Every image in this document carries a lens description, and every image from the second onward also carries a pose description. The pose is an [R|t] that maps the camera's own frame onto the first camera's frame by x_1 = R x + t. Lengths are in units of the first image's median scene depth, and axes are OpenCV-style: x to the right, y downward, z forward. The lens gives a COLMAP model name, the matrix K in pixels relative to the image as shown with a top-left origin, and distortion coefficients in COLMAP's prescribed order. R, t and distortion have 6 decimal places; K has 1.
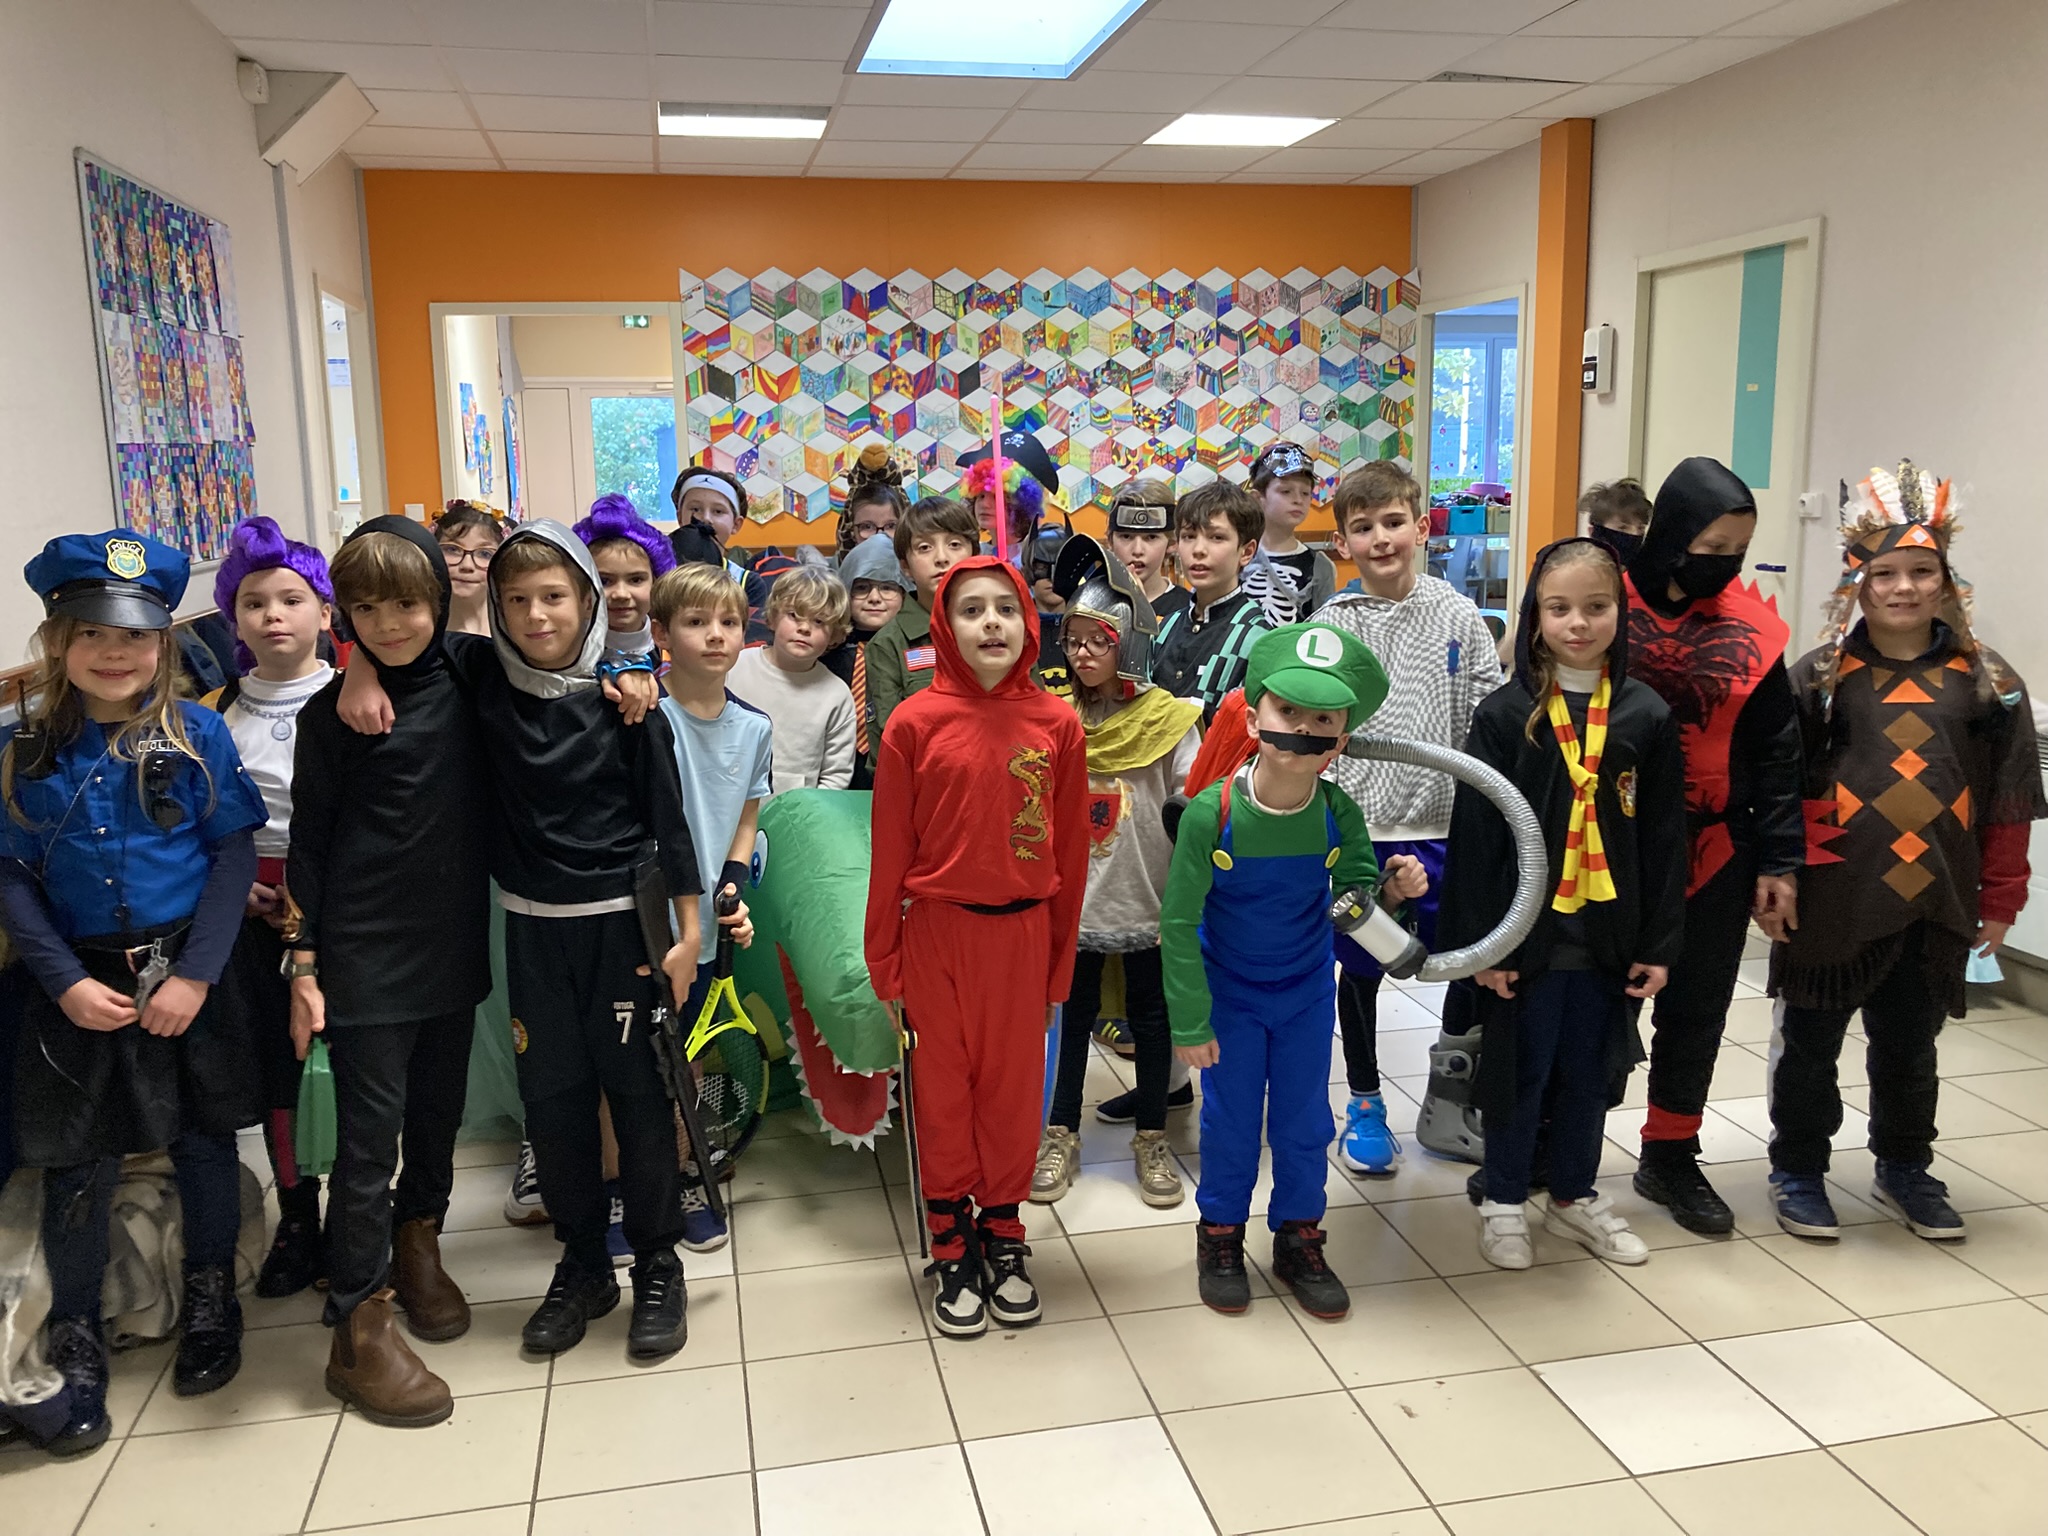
lens RADIAL K [[1644.9, 0, 1026.8], [0, 1644.9, 758.7], [0, 0, 1]] dist [-0.047388, -0.014051]
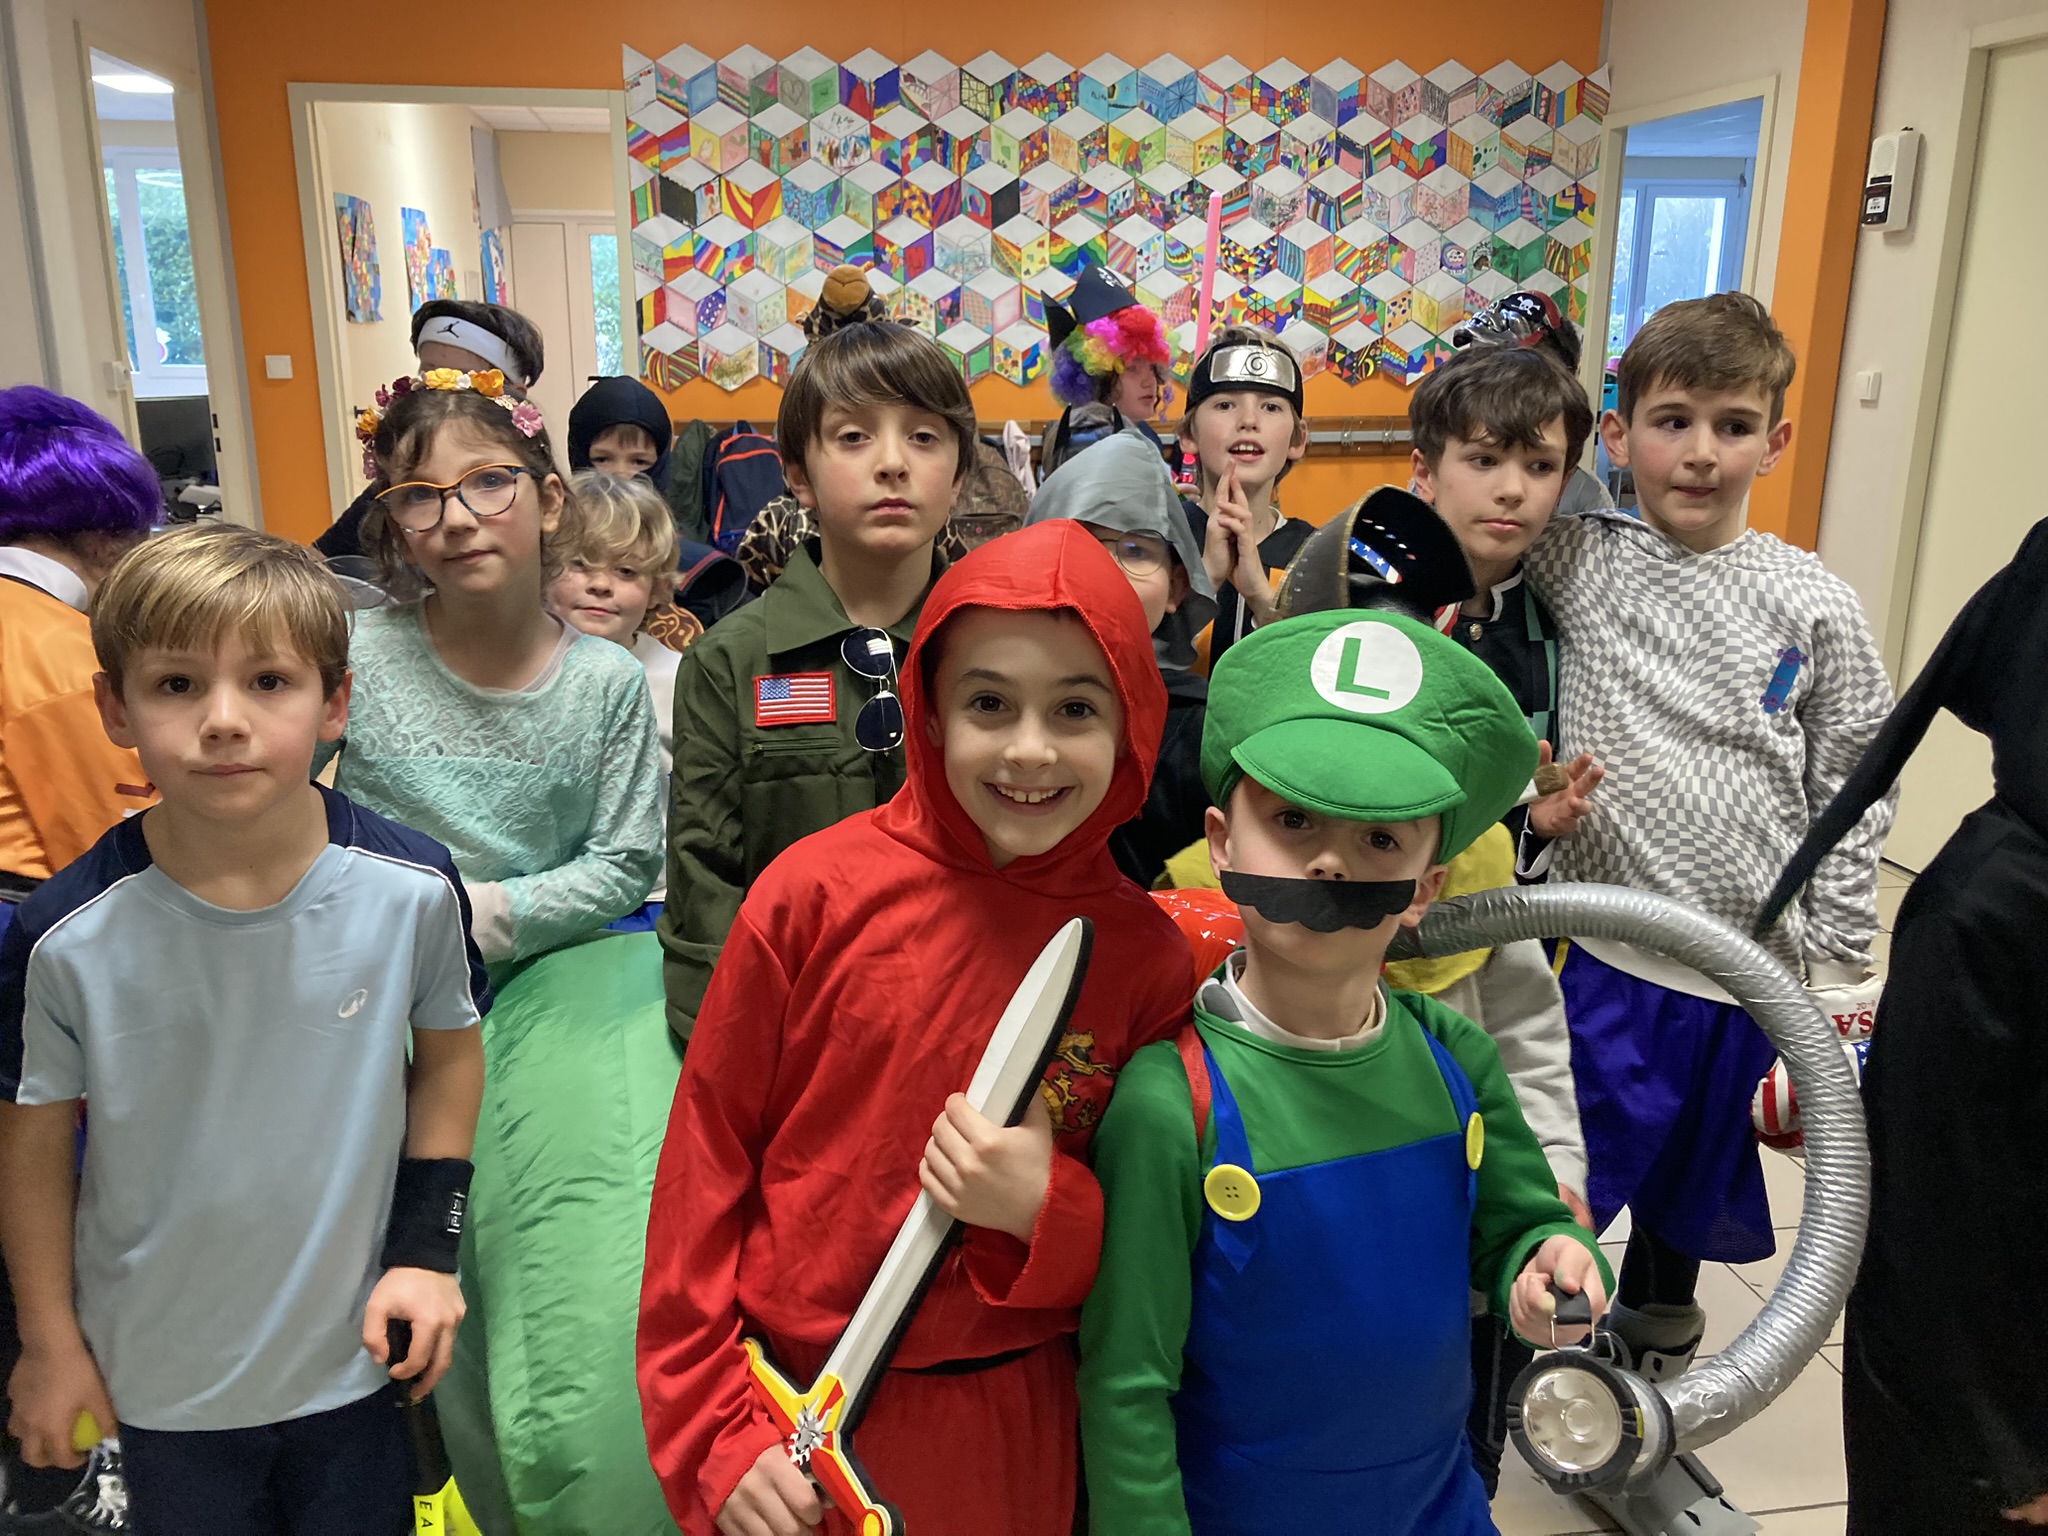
lens RADIAL K [[1644.9, 0, 1015.7], [0, 1644.9, 785.4], [0, 0, 1]] dist [-0.047388, -0.014051]
pose [[0.998583, 0.030894, -0.043325, 0.010487], [-0.026910, 0.995604, 0.089708, -0.031182], [0.045906, -0.088415, 0.995025, 0.225532]]
